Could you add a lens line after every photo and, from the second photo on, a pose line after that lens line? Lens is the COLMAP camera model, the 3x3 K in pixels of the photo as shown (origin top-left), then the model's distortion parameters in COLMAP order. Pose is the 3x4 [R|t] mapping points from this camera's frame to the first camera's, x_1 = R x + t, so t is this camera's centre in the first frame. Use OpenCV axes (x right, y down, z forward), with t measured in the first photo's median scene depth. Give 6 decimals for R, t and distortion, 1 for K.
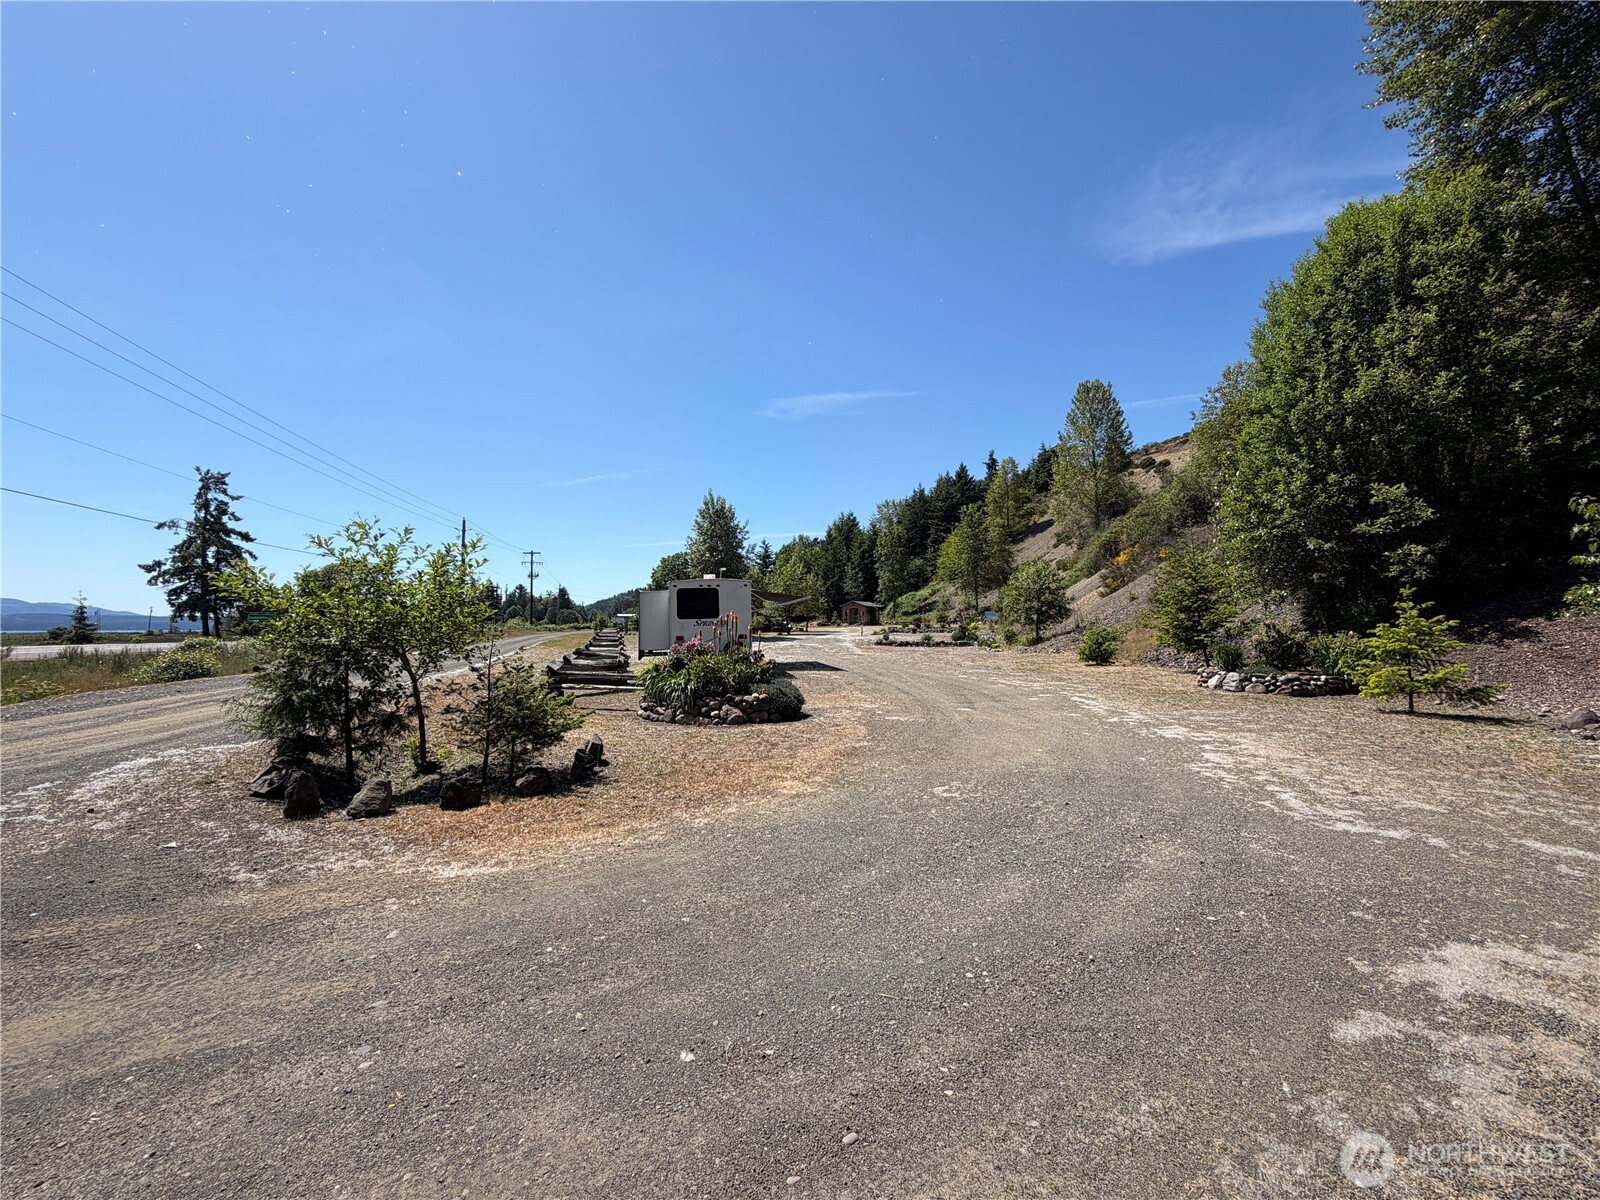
lens RADIAL K [[644.4, 0, 804.6], [0, 644.4, 602.0], [0, 0, 1]] dist [0.002951, -0.000051]
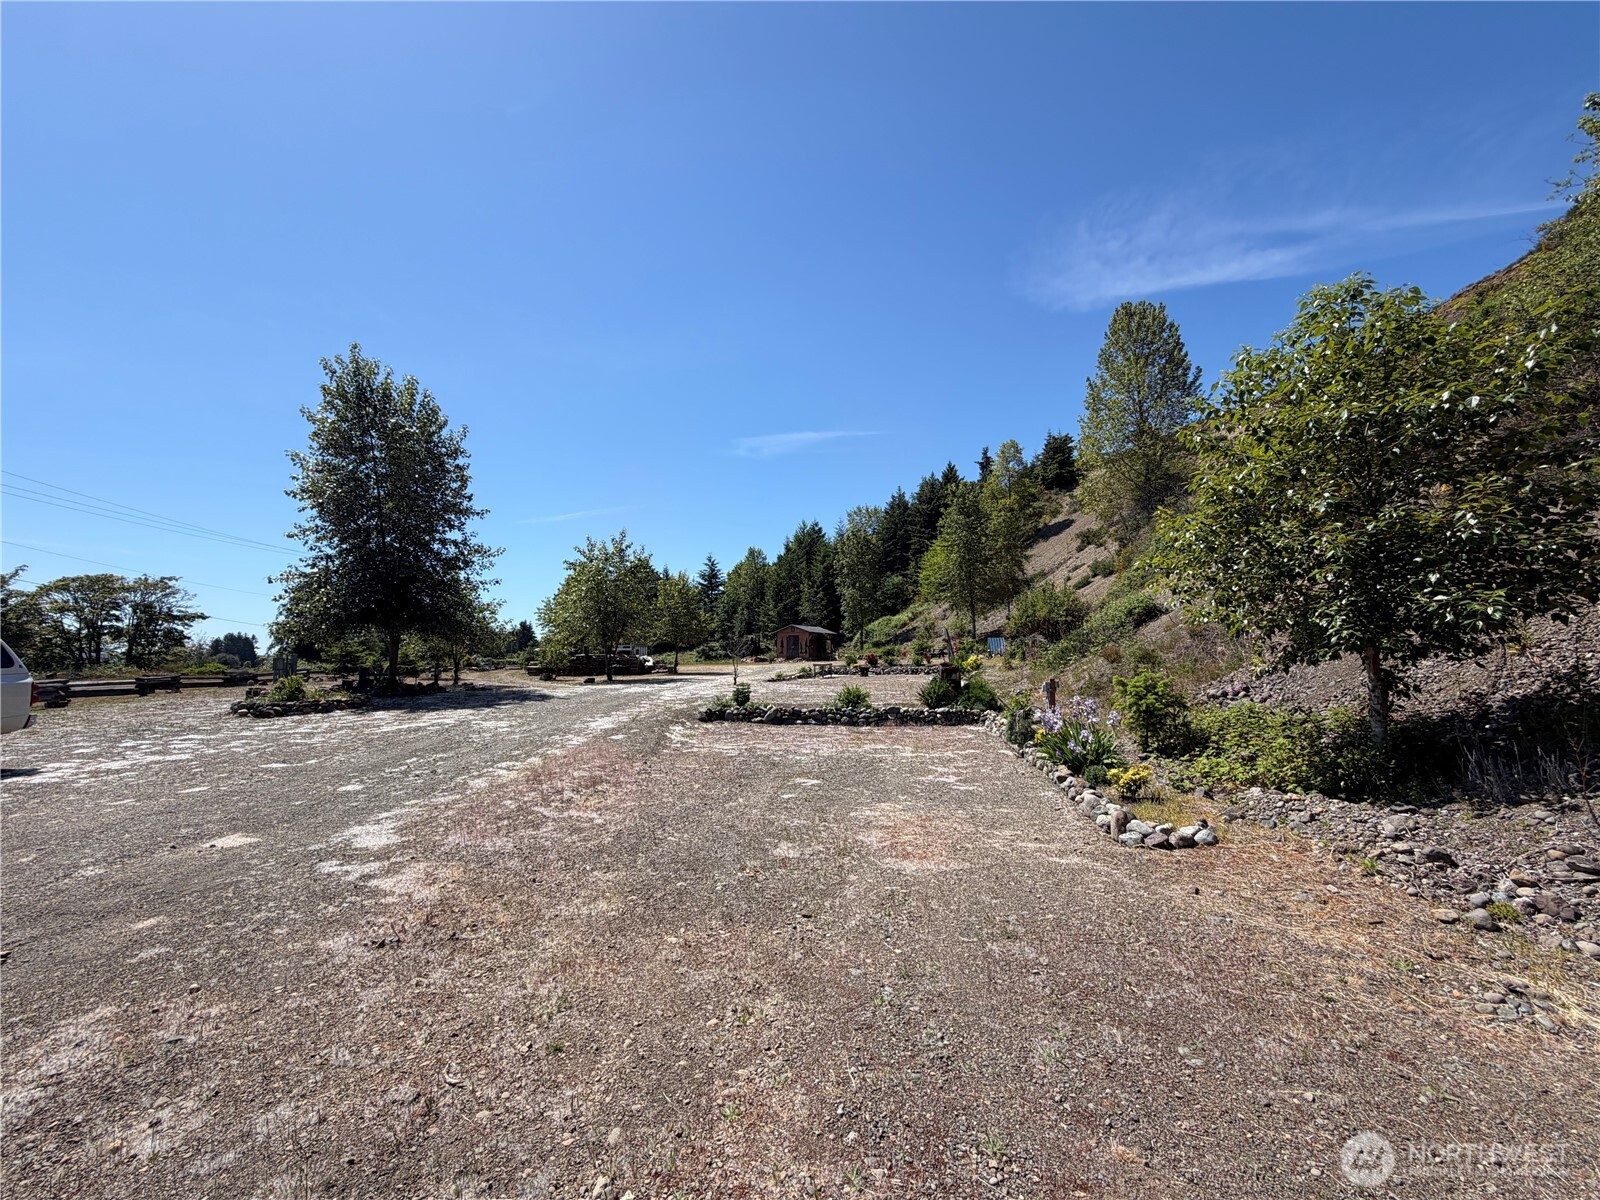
lens RADIAL K [[644.4, 0, 803.9], [0, 644.4, 602.4], [0, 0, 1]] dist [0.002951, -0.000051]
pose [[0.999919, -0.003014, 0.012359, 0.137922], [0.003666, 0.998585, -0.053052, 0.018787], [-0.012182, 0.053093, 0.998515, 0.556384]]
